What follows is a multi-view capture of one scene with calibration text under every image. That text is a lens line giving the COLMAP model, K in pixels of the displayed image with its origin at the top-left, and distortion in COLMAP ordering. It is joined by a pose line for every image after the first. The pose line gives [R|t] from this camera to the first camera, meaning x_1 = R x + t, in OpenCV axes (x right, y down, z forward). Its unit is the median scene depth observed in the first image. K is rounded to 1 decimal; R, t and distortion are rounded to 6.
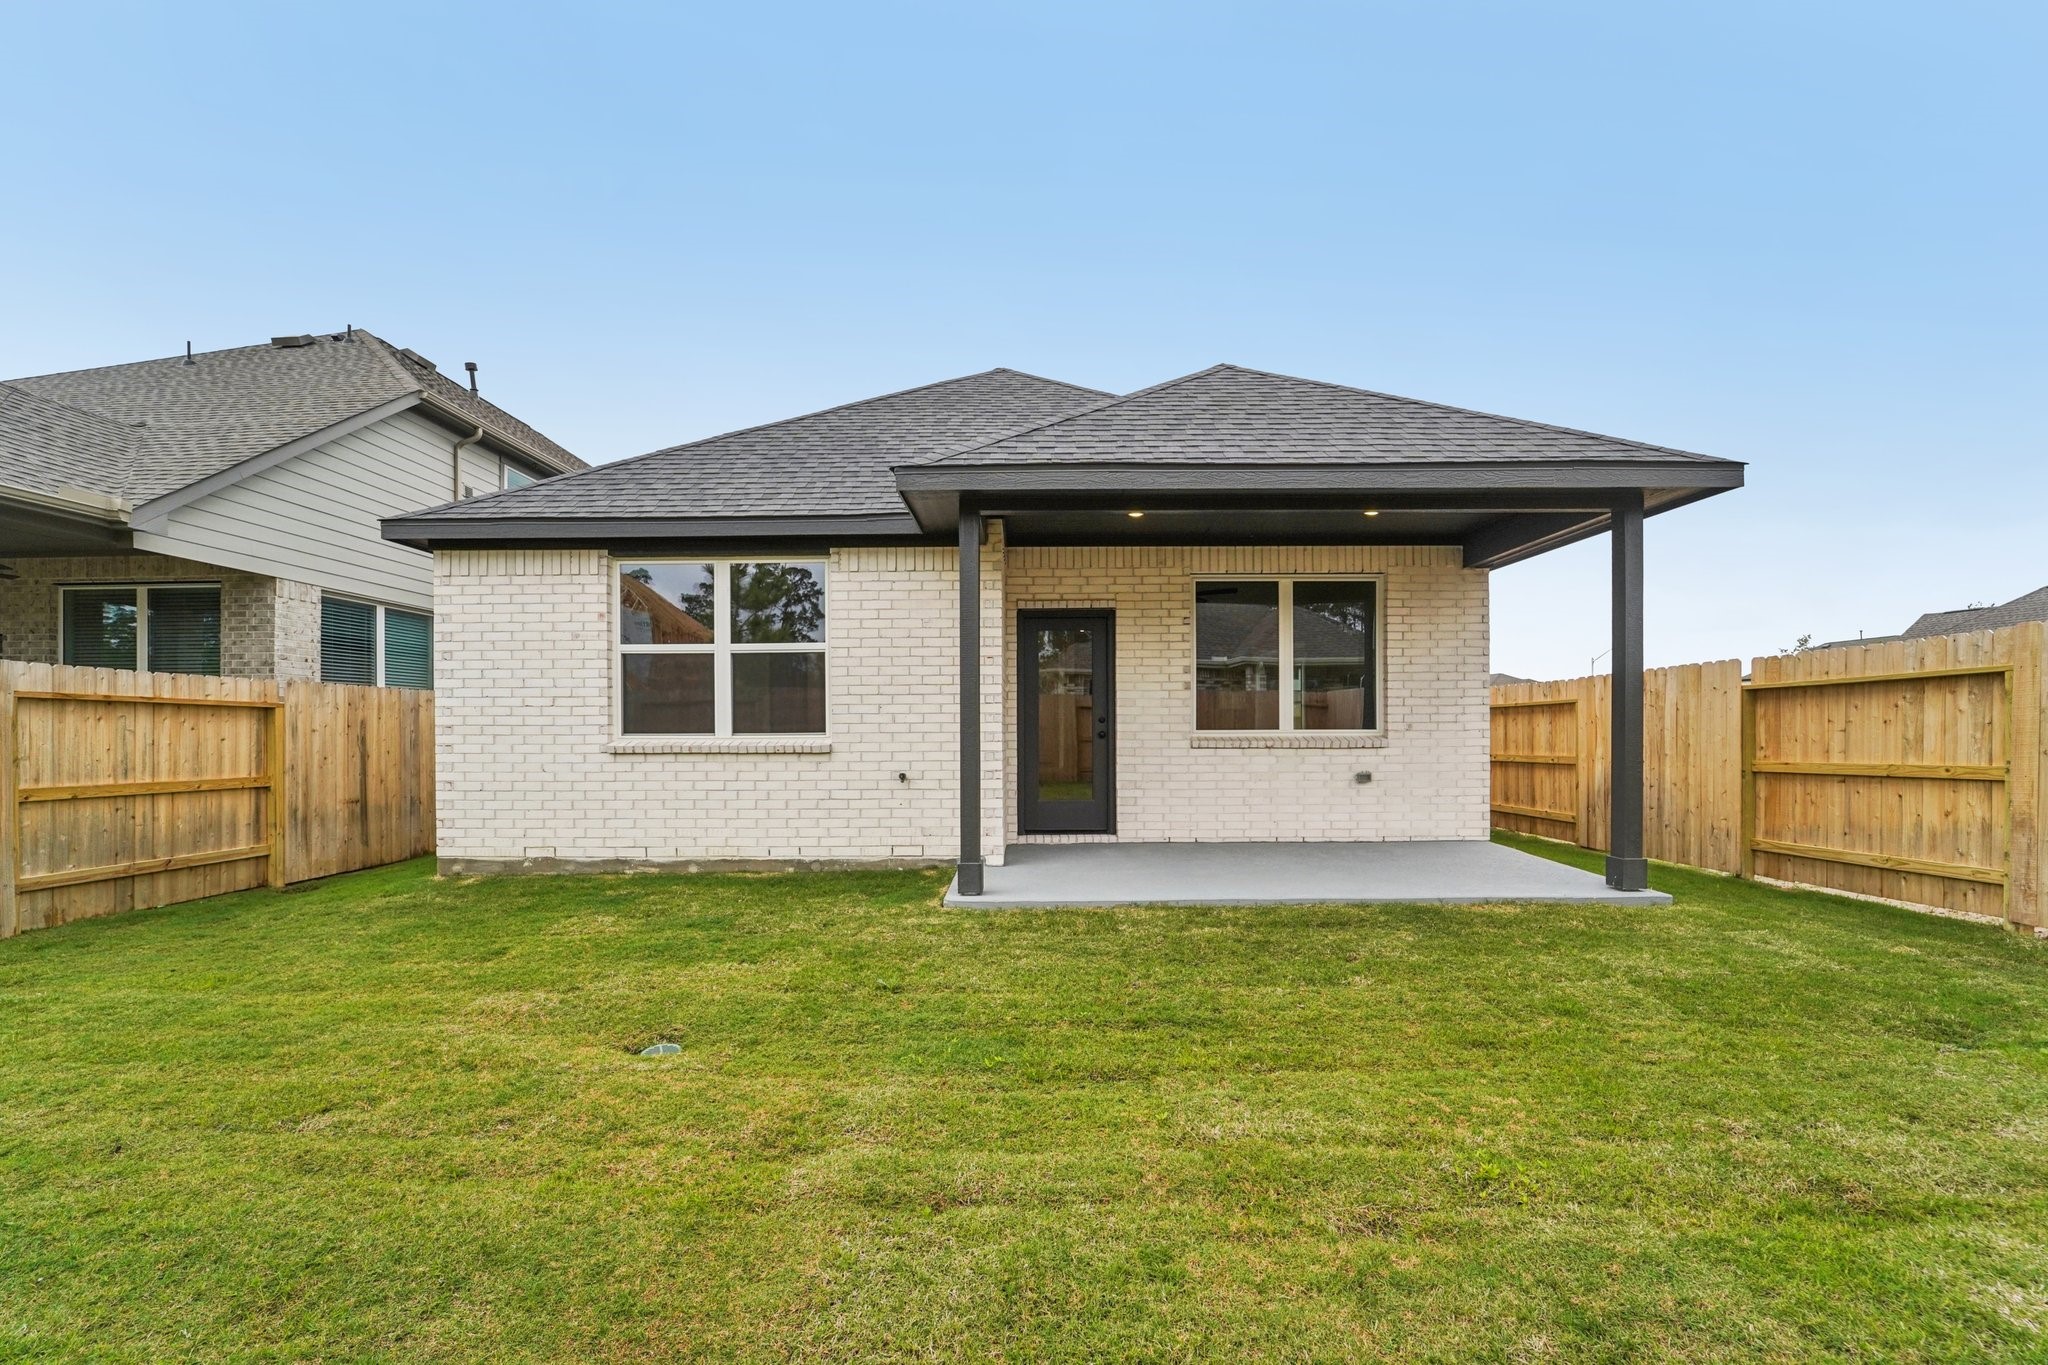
lens RADIAL K [[863.7, 0, 1026.0], [0, 863.7, 732.4], [0, 0, 1]] dist [-0.019098, 0.000102]
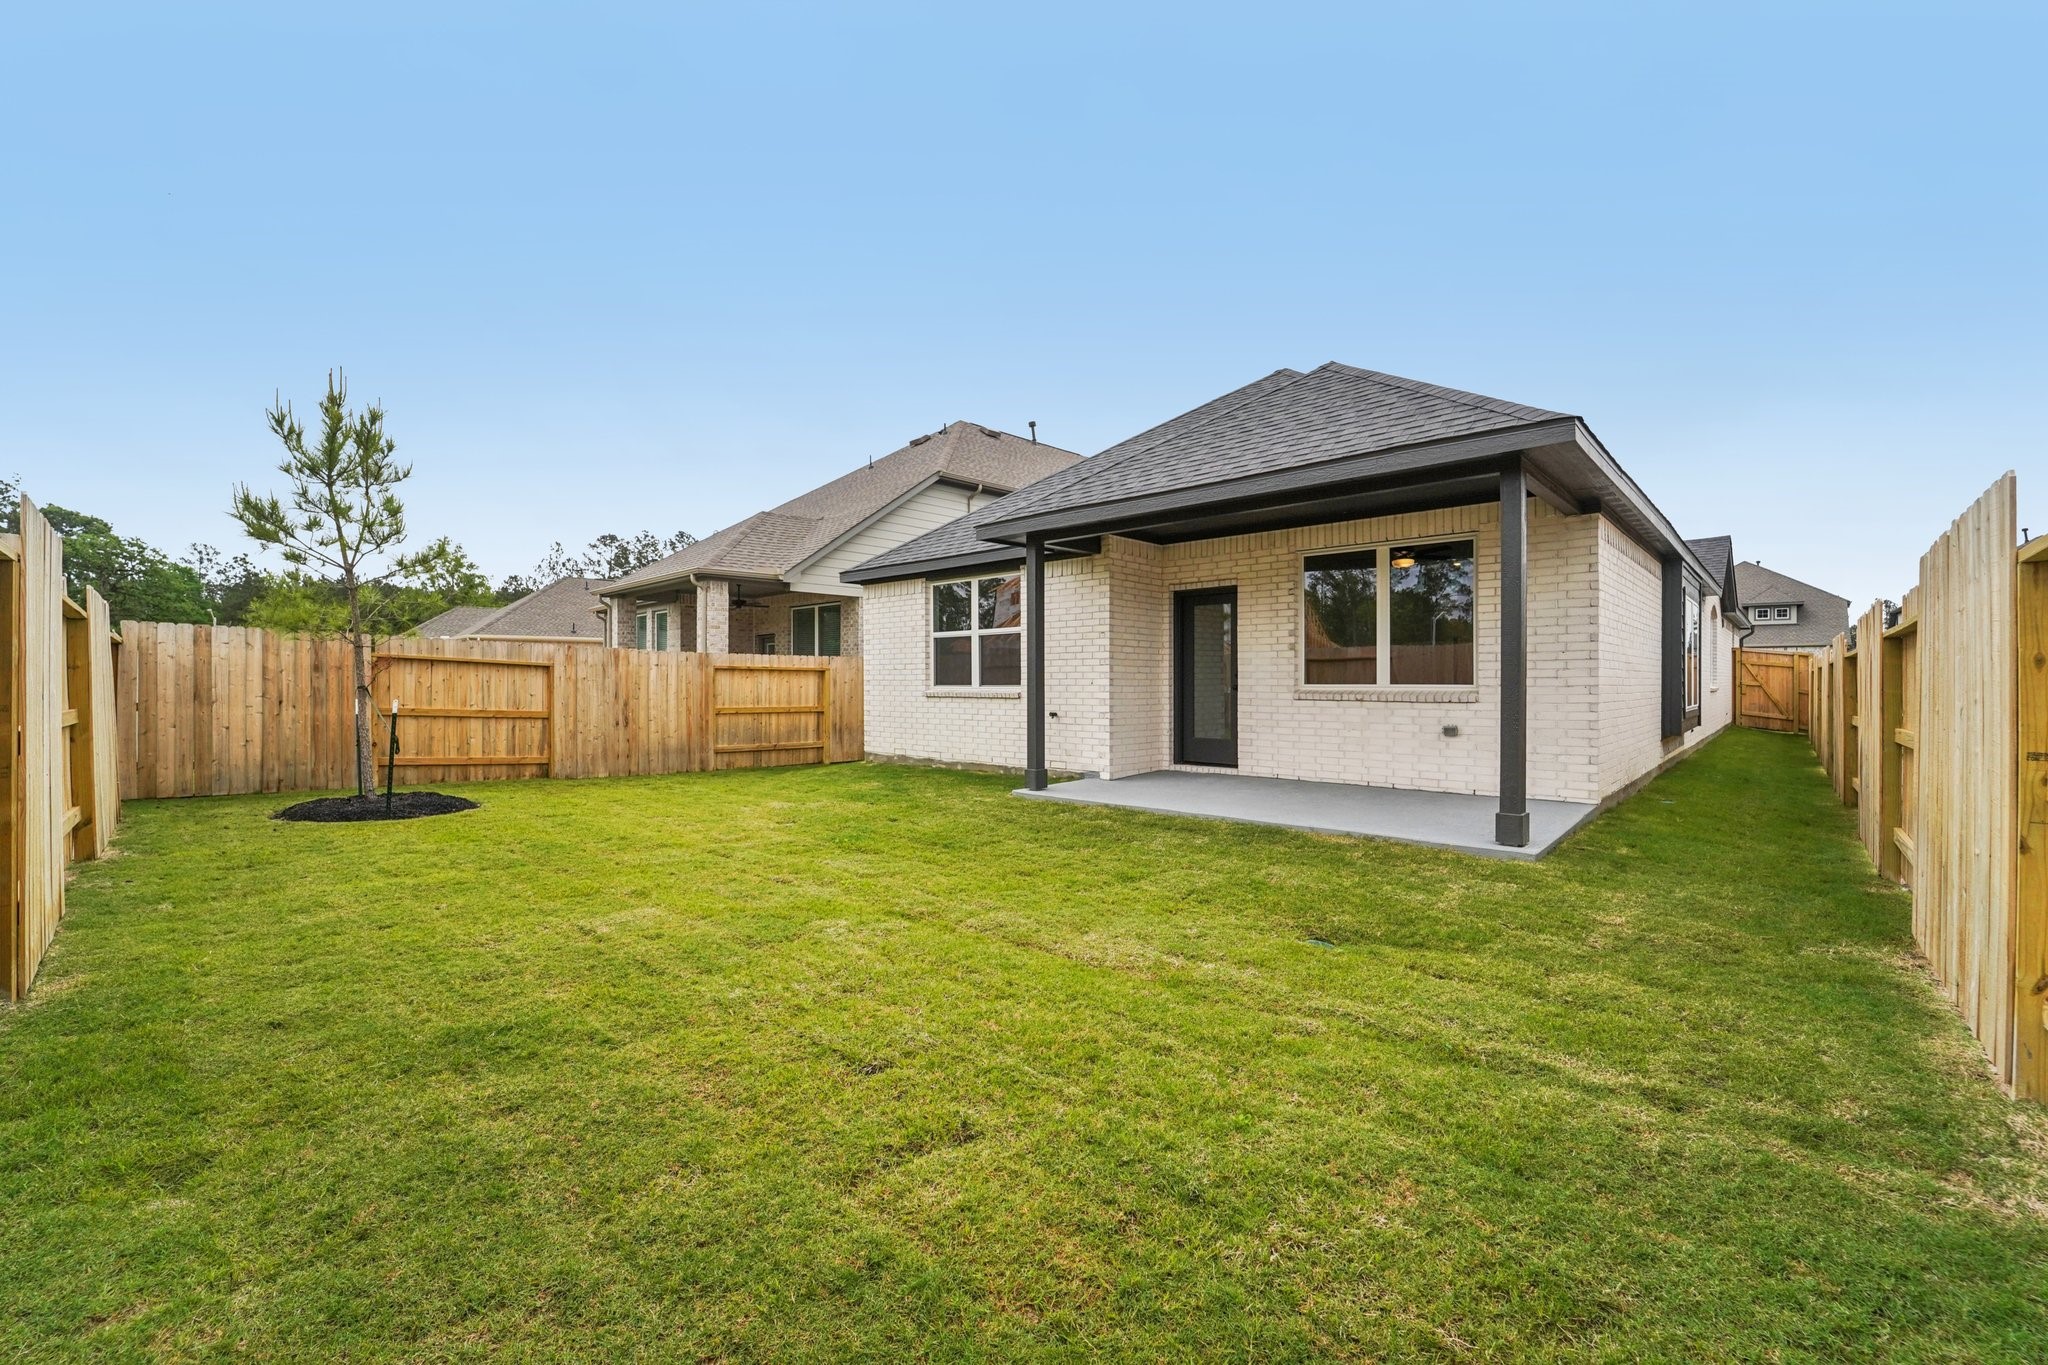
lens RADIAL K [[837.5, 0, 1020.6], [0, 837.5, 685.4], [0, 0, 1]] dist [-0.021715, -0.000737]
pose [[0.735596, 0.006056, -0.677394, 0.688406], [-0.001600, 0.999973, 0.007202, -0.008915], [0.677419, -0.004214, 0.735585, -0.089630]]
